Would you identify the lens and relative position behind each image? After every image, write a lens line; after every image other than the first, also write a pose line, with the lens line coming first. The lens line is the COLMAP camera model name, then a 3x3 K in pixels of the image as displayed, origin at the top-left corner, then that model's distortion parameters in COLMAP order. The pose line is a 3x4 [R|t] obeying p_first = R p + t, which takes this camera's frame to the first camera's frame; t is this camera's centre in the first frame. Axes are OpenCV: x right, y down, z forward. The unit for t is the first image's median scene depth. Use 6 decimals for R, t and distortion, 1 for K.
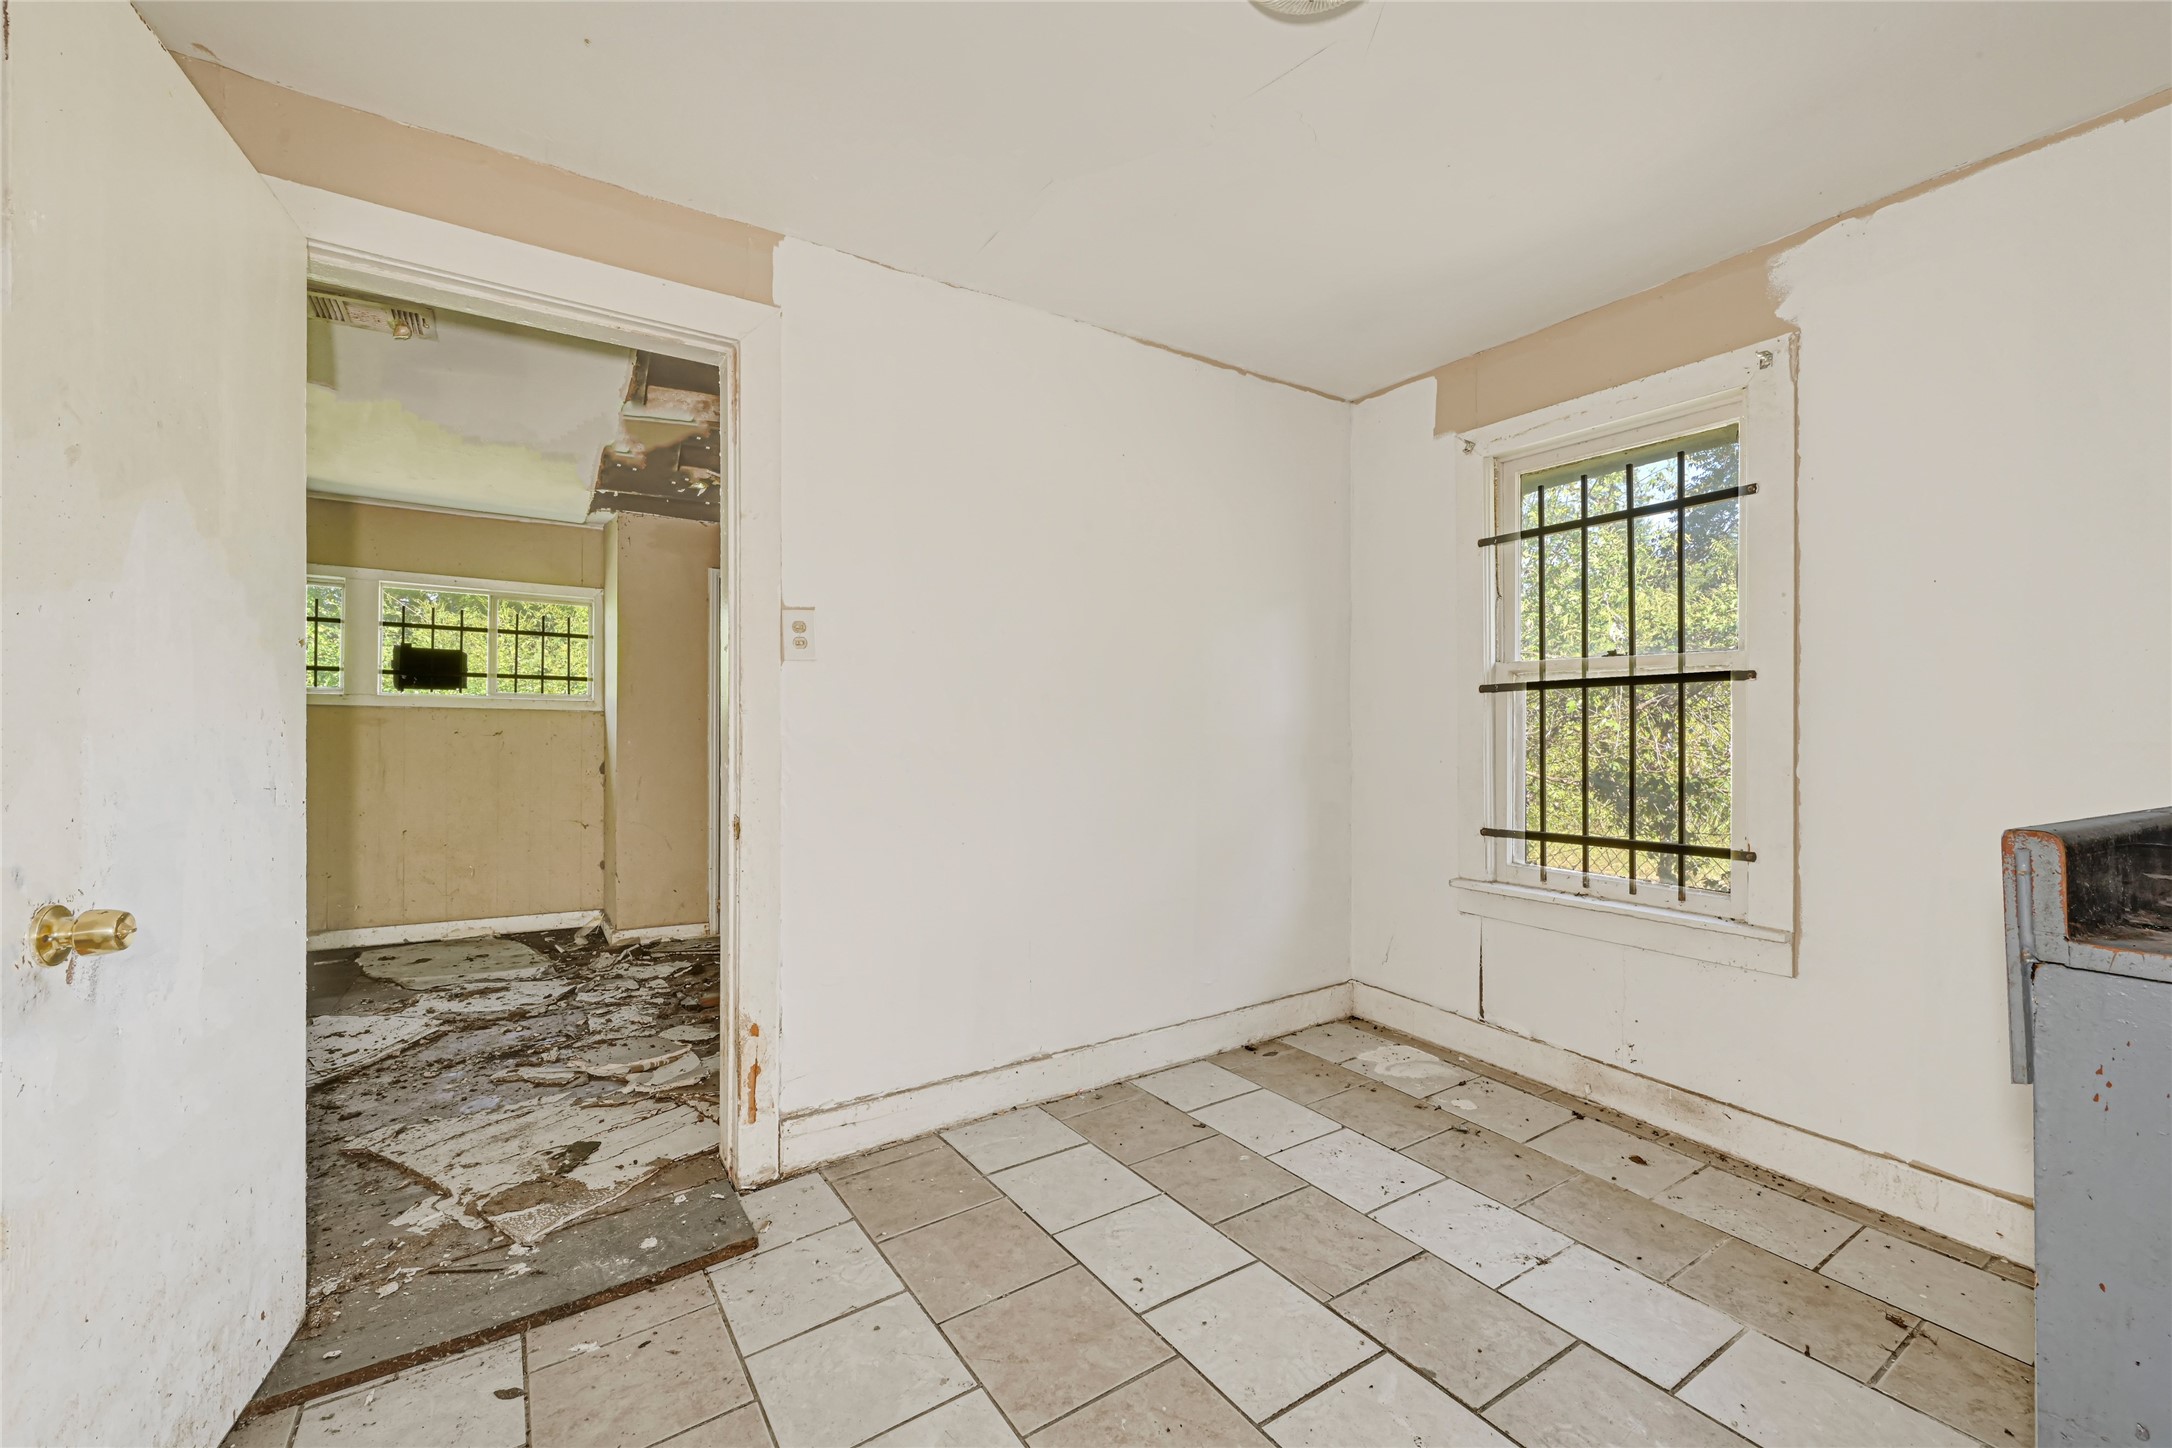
lens RADIAL K [[876.8, 0, 1084.3], [0, 876.8, 733.3], [0, 0, 1]] dist [-0.000750, -0.000059]
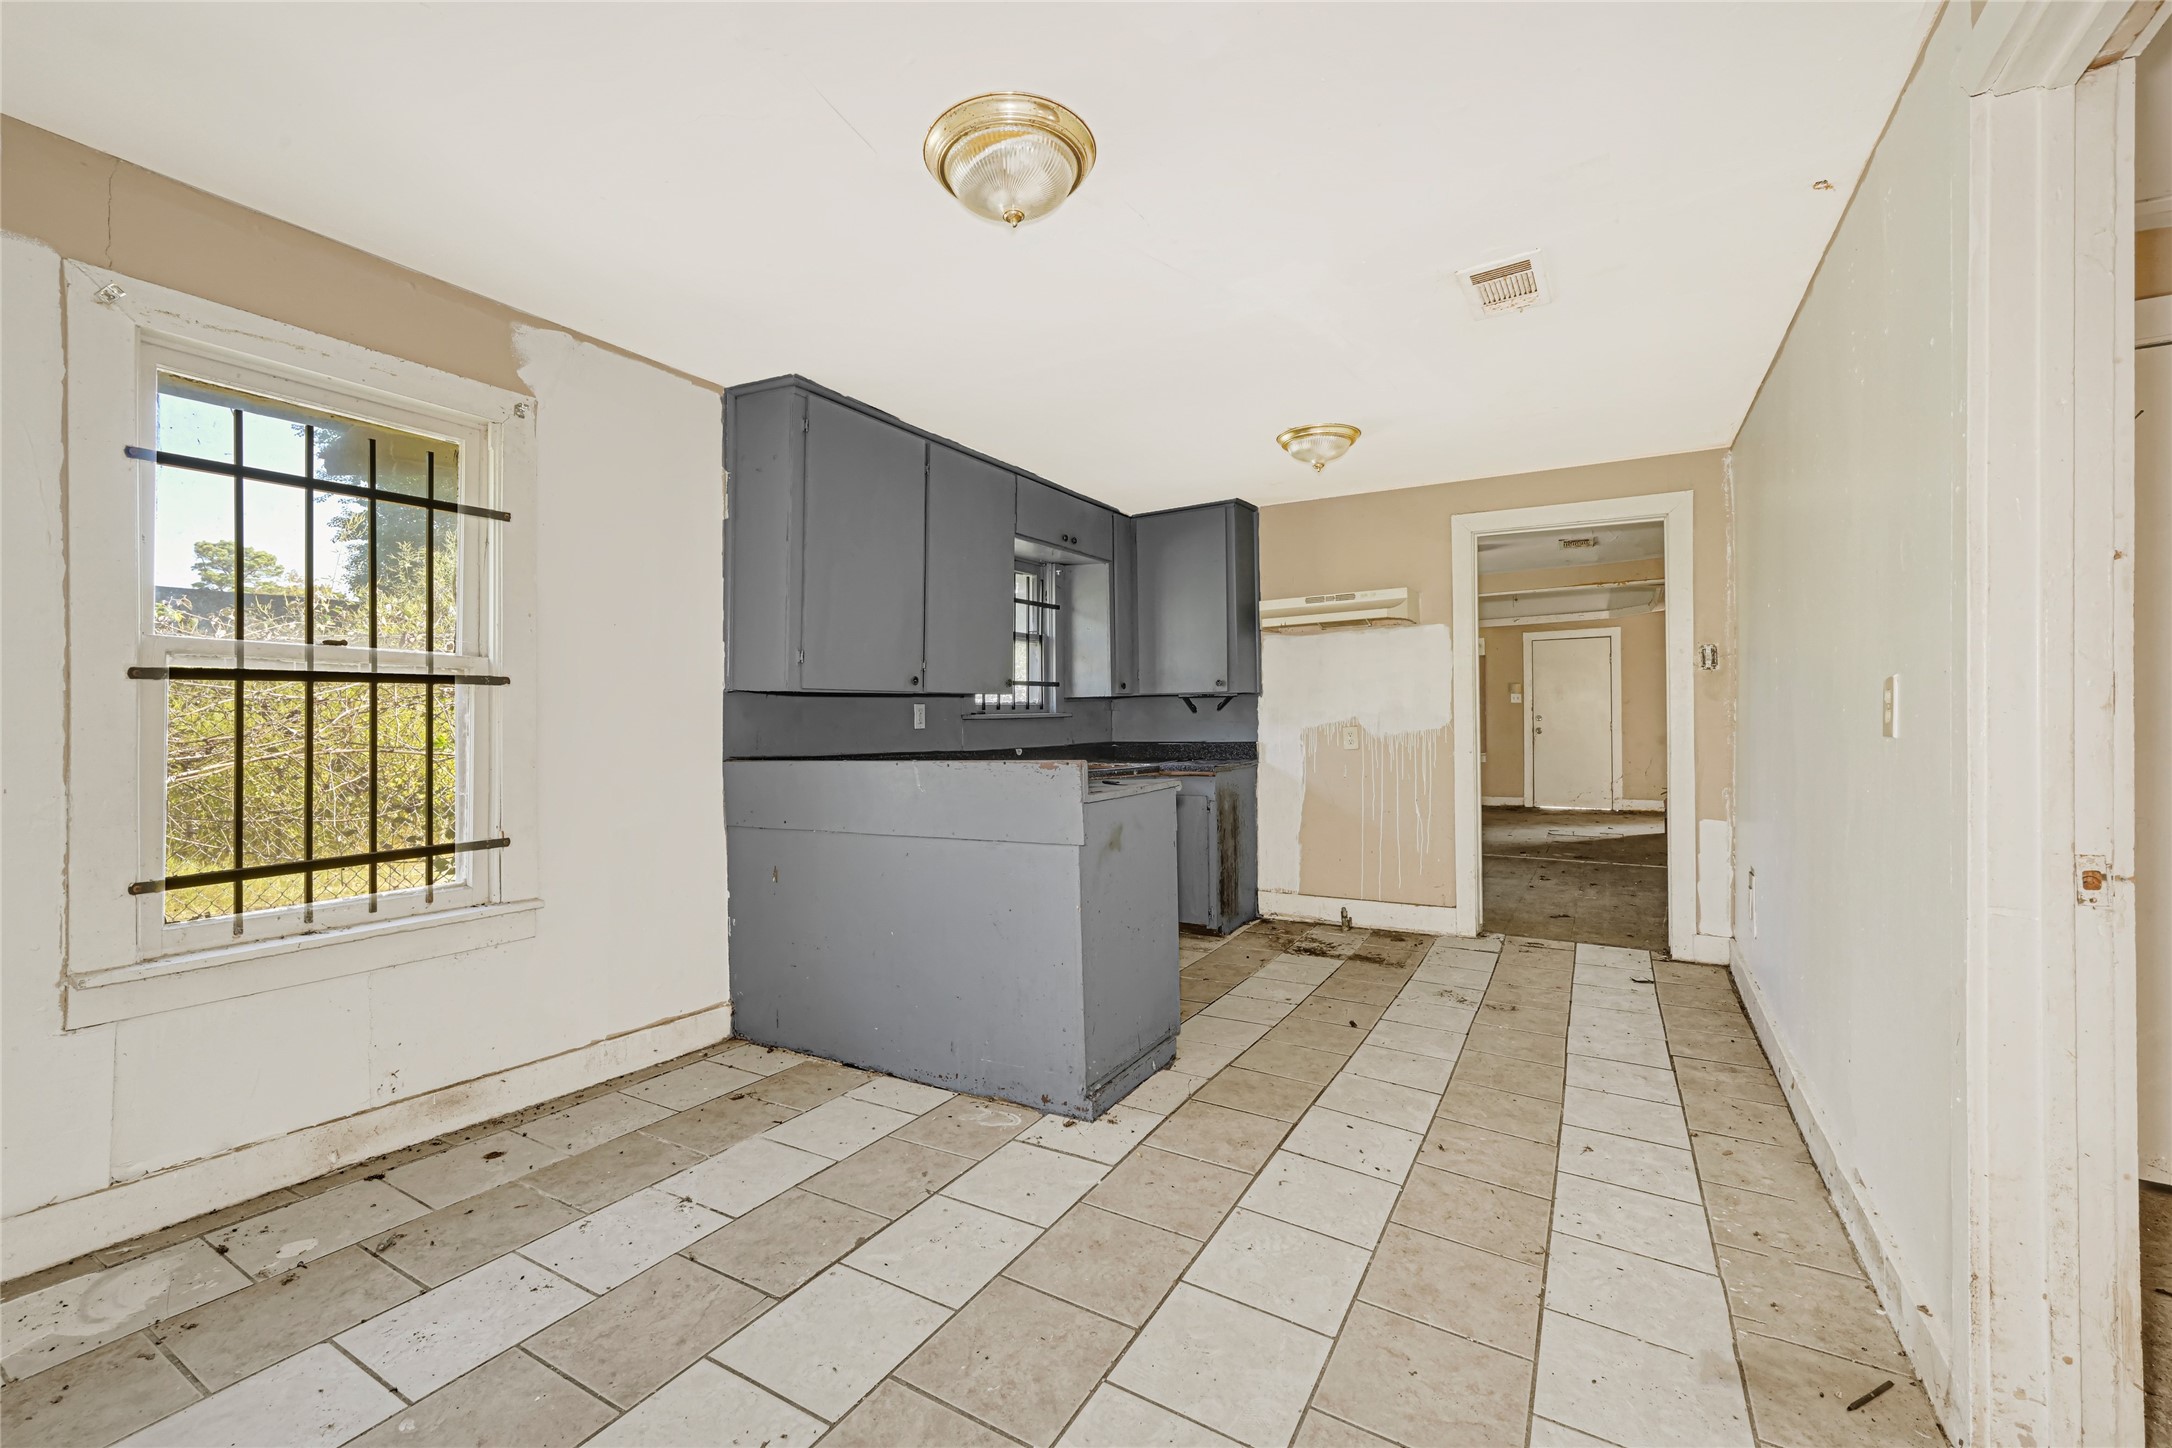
lens RADIAL K [[884.0, 0, 1087.8], [0, 884.0, 714.5], [0, 0, 1]] dist [0.001912, 0.000318]
pose [[-0.444744, 0.004818, 0.895645, -0.587363], [0.007663, 0.999969, -0.001574, -0.016010], [-0.895625, 0.006163, -0.444768, 0.827885]]
